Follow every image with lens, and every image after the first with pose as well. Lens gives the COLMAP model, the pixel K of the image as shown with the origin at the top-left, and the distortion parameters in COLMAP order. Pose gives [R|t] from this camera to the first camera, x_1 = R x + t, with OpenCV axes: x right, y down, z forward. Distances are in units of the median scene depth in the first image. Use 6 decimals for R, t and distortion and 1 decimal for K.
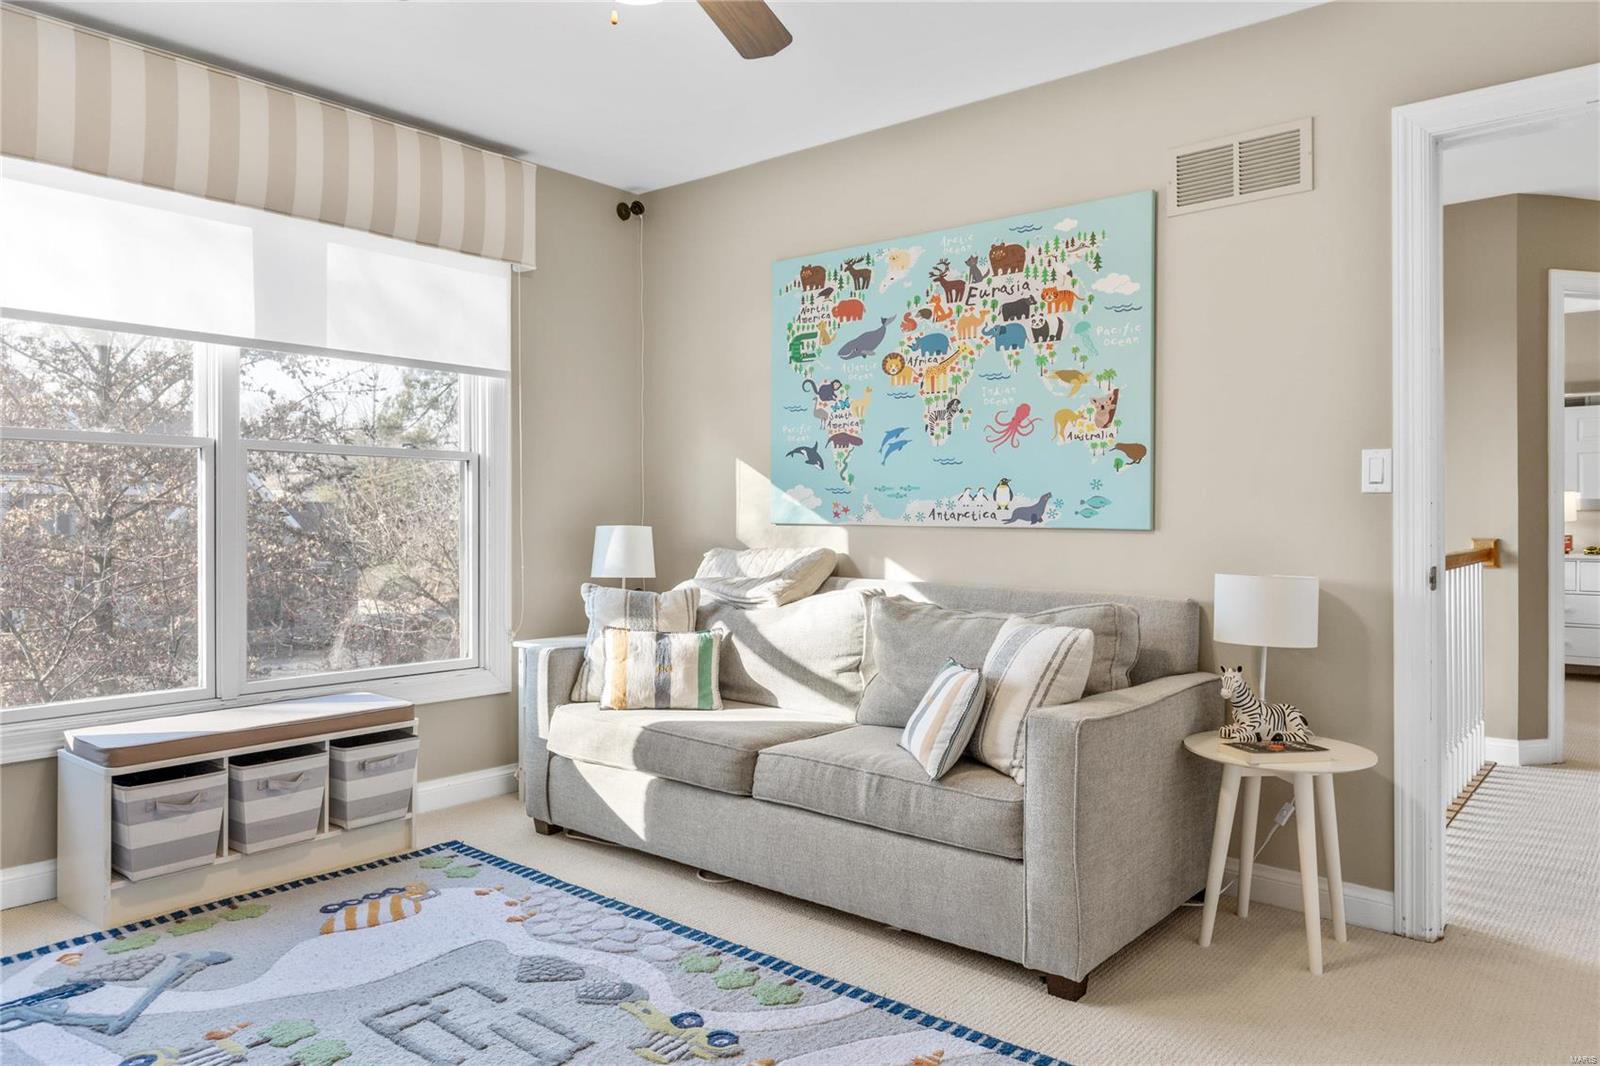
lens RADIAL K [[1063.8, 0, 801.3], [0, 1063.8, 507.1], [0, 0, 1]] dist [-0.003570, 0.000739]
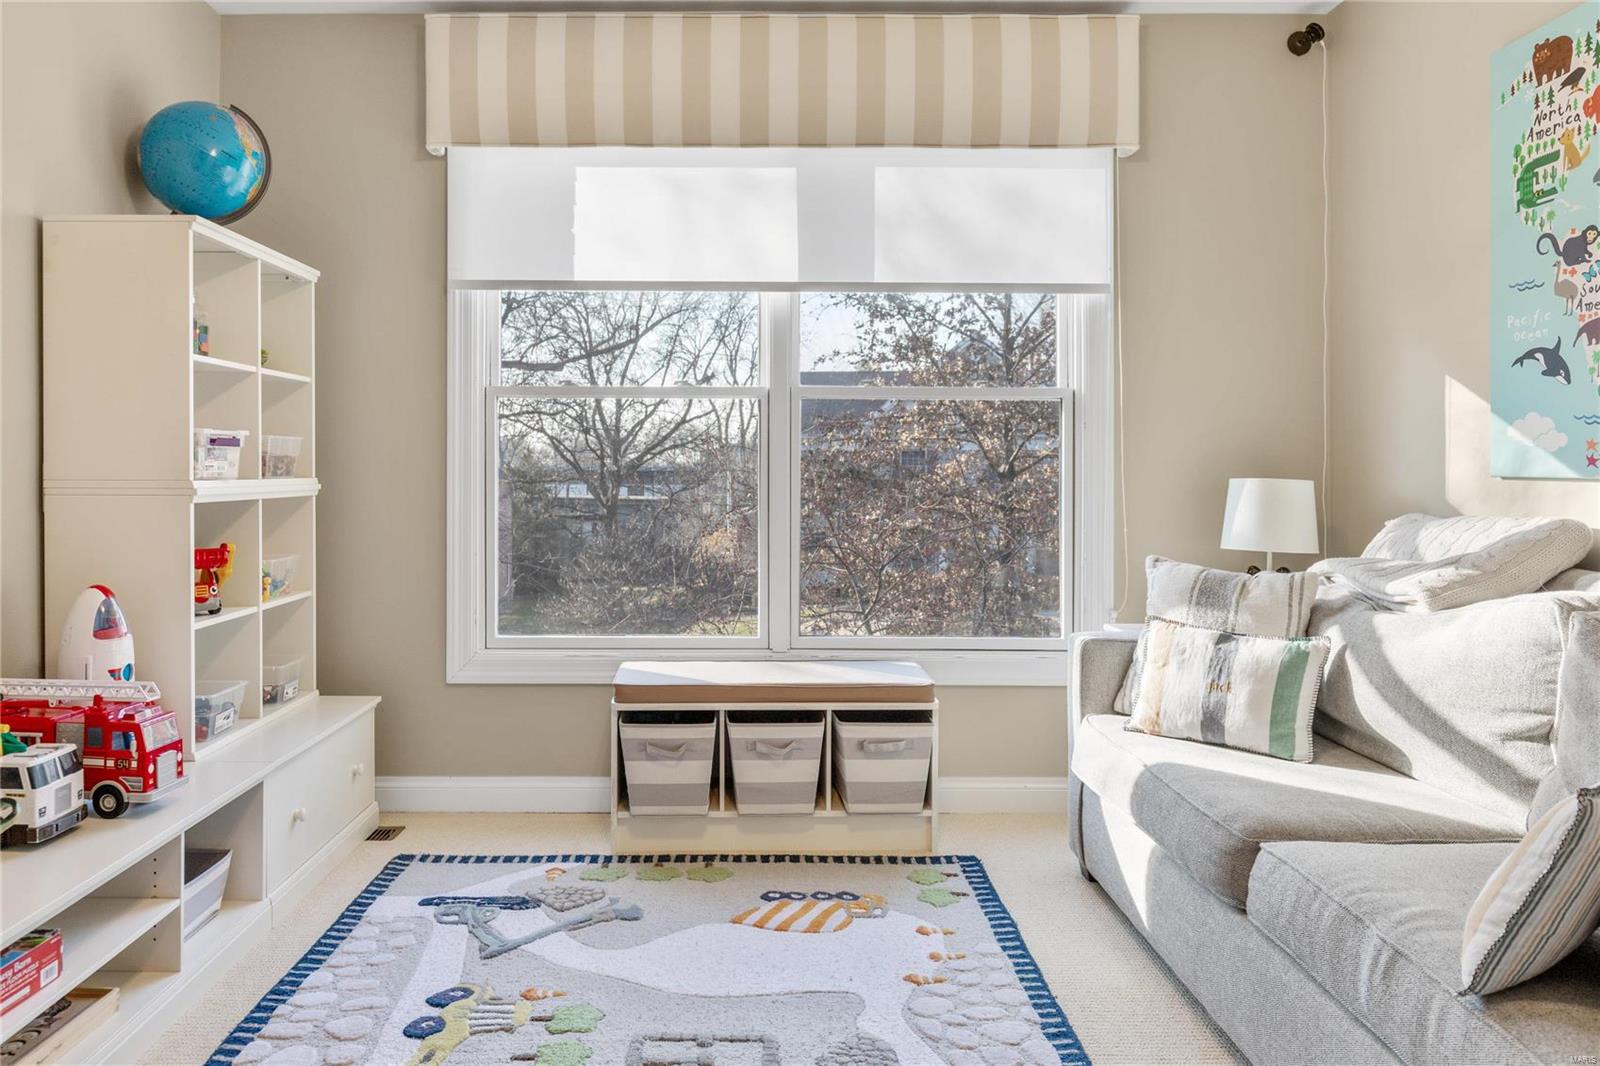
lens RADIAL K [[1108.6, 0, 797.5], [0, 1108.6, 463.6], [0, 0, 1]] dist [-0.002339, -0.002011]
pose [[0.645687, -0.003802, -0.763592, 0.250547], [0.005909, 0.999983, 0.000018, 0.006710], [0.763579, -0.004524, 0.645699, 0.343387]]
